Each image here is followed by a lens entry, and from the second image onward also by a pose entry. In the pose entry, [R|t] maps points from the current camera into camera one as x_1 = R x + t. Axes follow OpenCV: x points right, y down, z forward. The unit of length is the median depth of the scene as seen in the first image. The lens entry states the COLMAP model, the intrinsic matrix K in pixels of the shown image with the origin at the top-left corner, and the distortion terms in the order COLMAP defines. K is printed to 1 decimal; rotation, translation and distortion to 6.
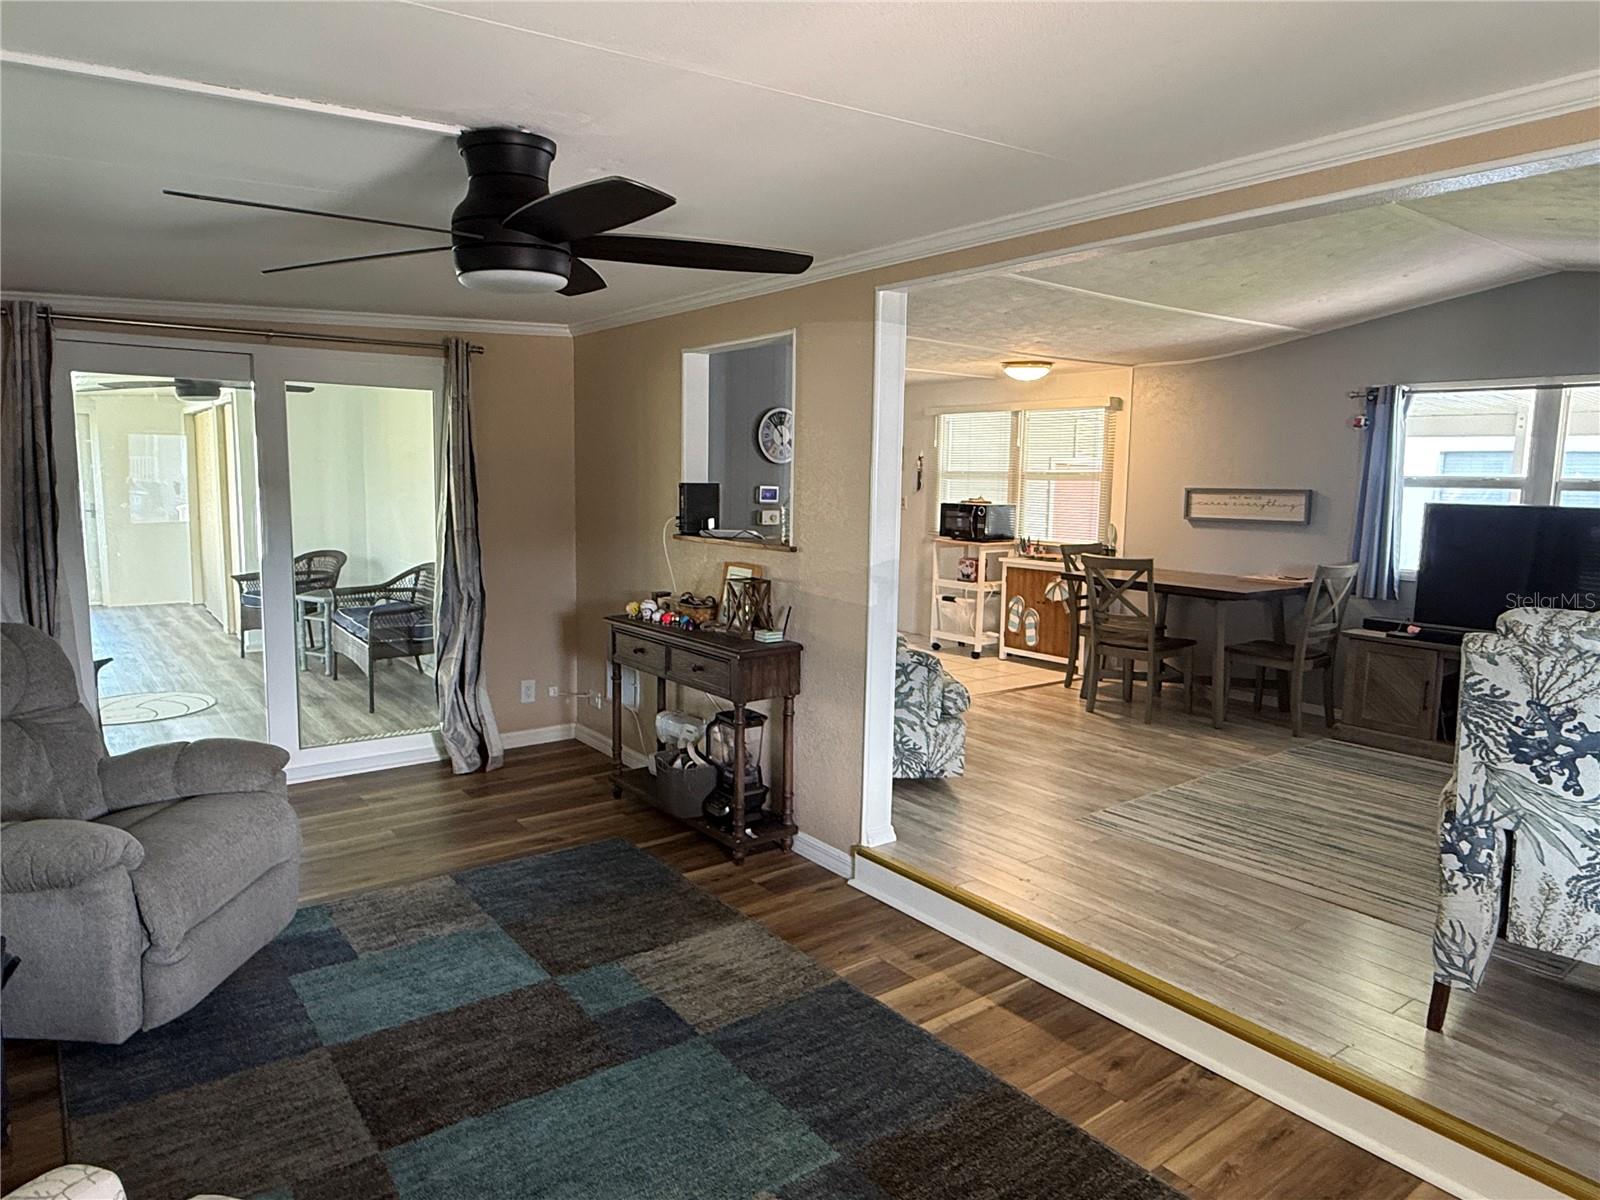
lens RADIAL K [[1013.8, 0, 805.9], [0, 1013.8, 597.6], [0, 0, 1]] dist [-0.003286, 0.001818]
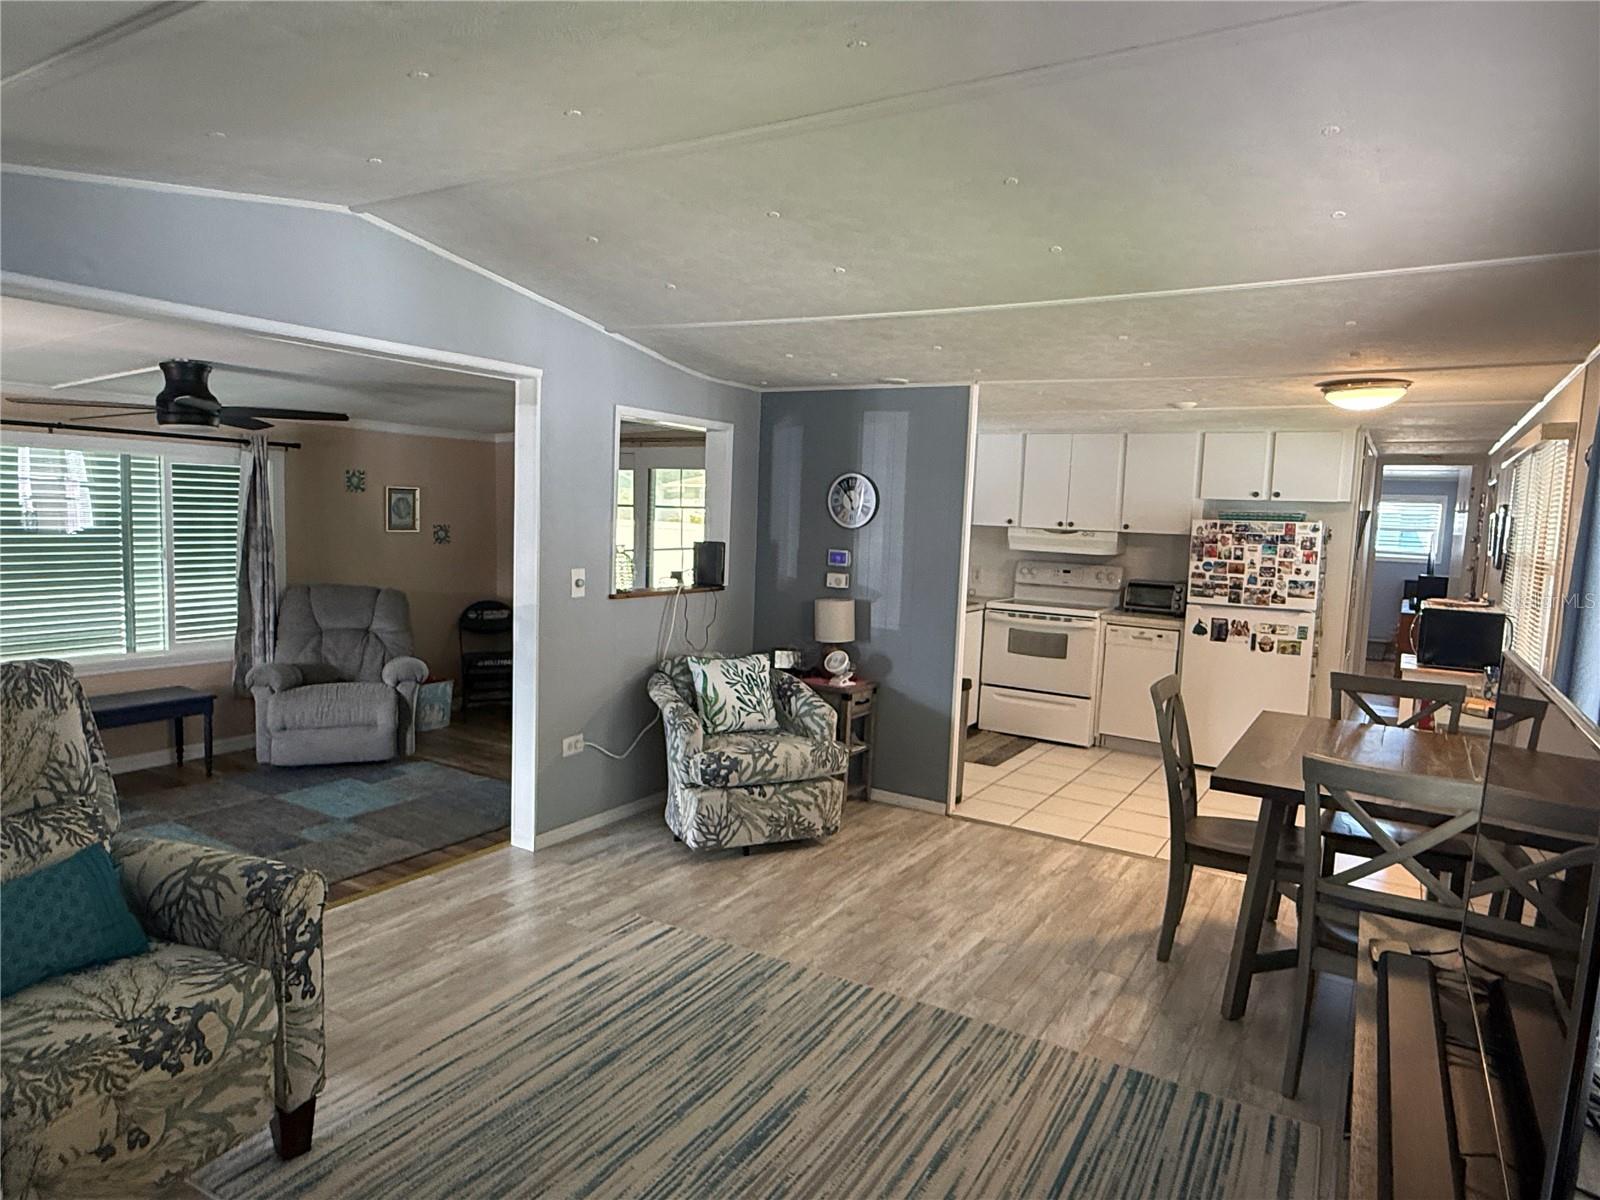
lens RADIAL K [[971.7, 0, 800.2], [0, 971.7, 600.3], [0, 0, 1]] dist [-0.003279, 0.002375]
pose [[0.363670, 0.085771, -0.927571, 0.864053], [-0.144713, 0.988865, 0.034701, -0.088226], [0.920219, 0.121612, 0.372033, 0.606855]]
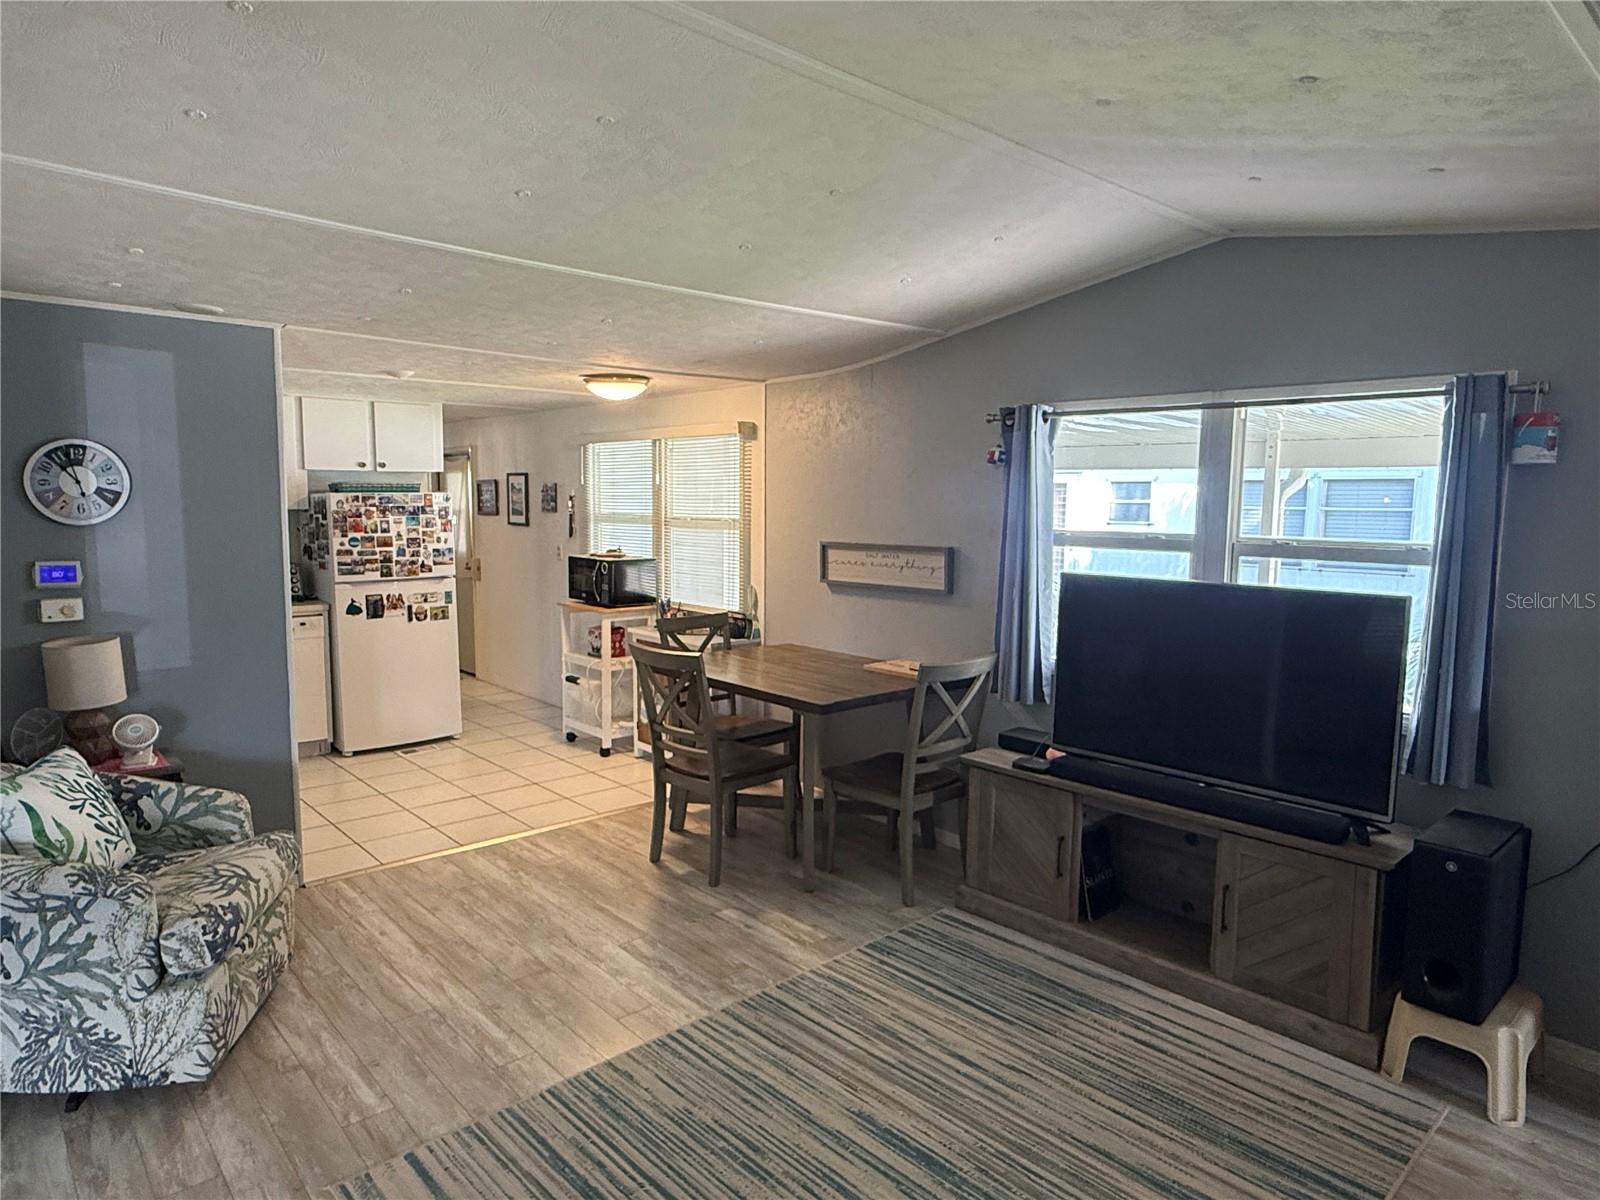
lens RADIAL K [[971.7, 0, 796.0], [0, 971.7, 604.9], [0, 0, 1]] dist [-0.003279, 0.002375]
pose [[0.996384, -0.016222, 0.083406, 0.375472], [0.017090, 0.999807, -0.009699, -0.068809], [-0.083233, 0.011089, 0.996468, 0.353614]]
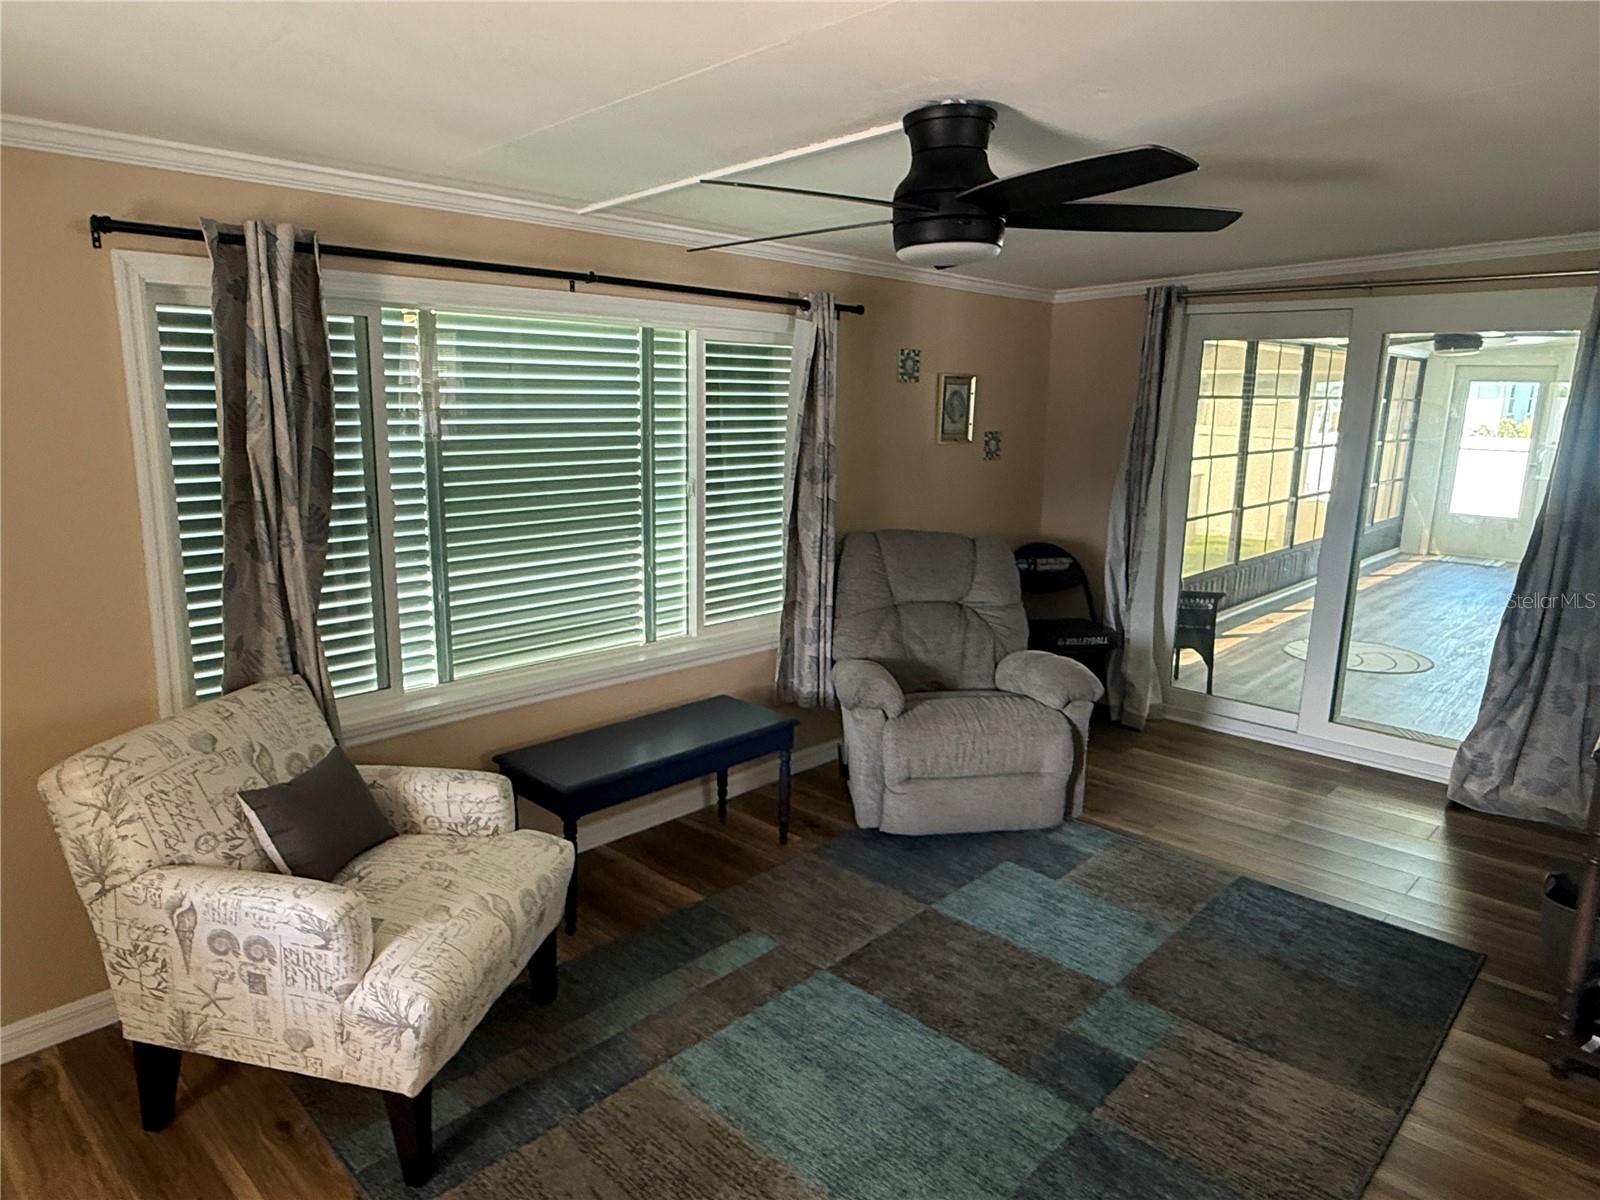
lens RADIAL K [[1013.8, 0, 785.4], [0, 1013.8, 603.0], [0, 0, 1]] dist [-0.003286, 0.001818]
pose [[0.160831, 0.190355, -0.968452, 0.308089], [-0.137182, 0.976012, 0.169059, -0.048779], [0.977402, 0.105664, 0.183086, 0.284408]]
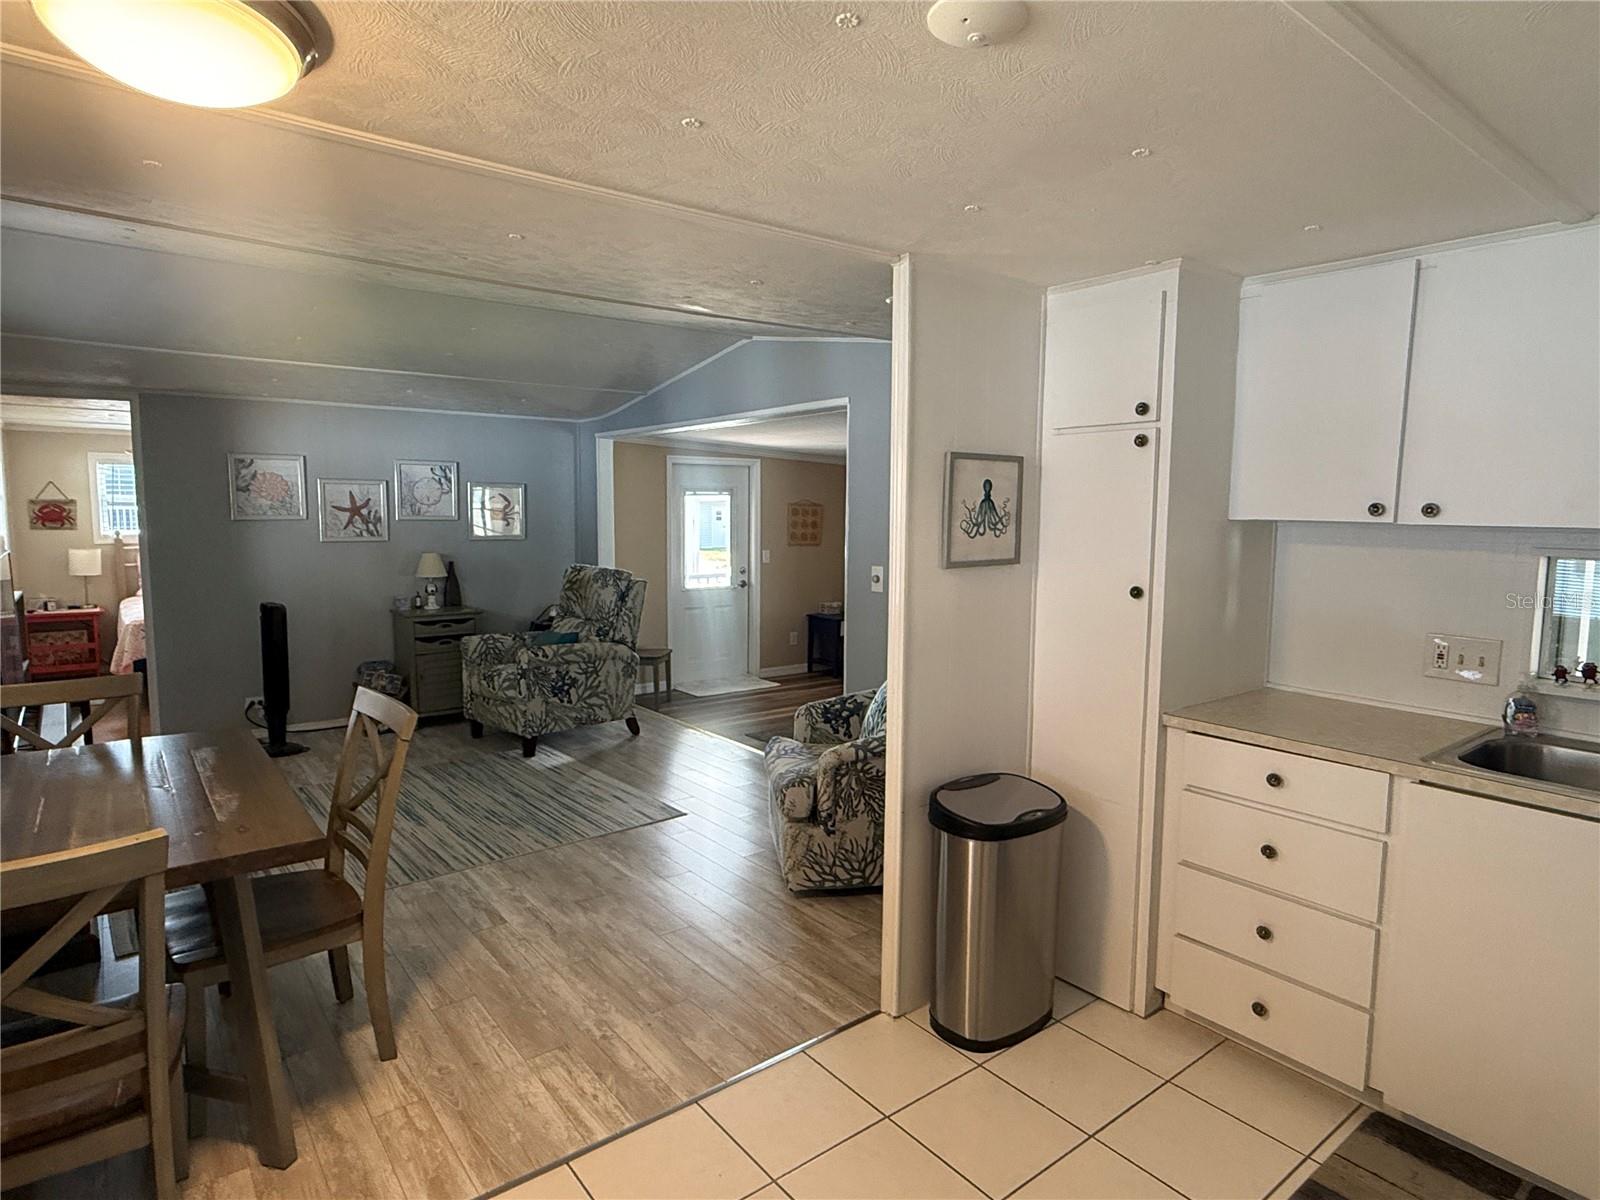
lens RADIAL K [[896.2, 0, 797.3], [0, 896.2, 612.5], [0, 0, 1]] dist [0.001014, -0.000517]
pose [[-0.999443, -0.025027, -0.022067, 0.129194], [-0.029427, 0.972884, 0.229414, -0.205610], [0.015727, 0.229936, -0.973079, 1.552645]]
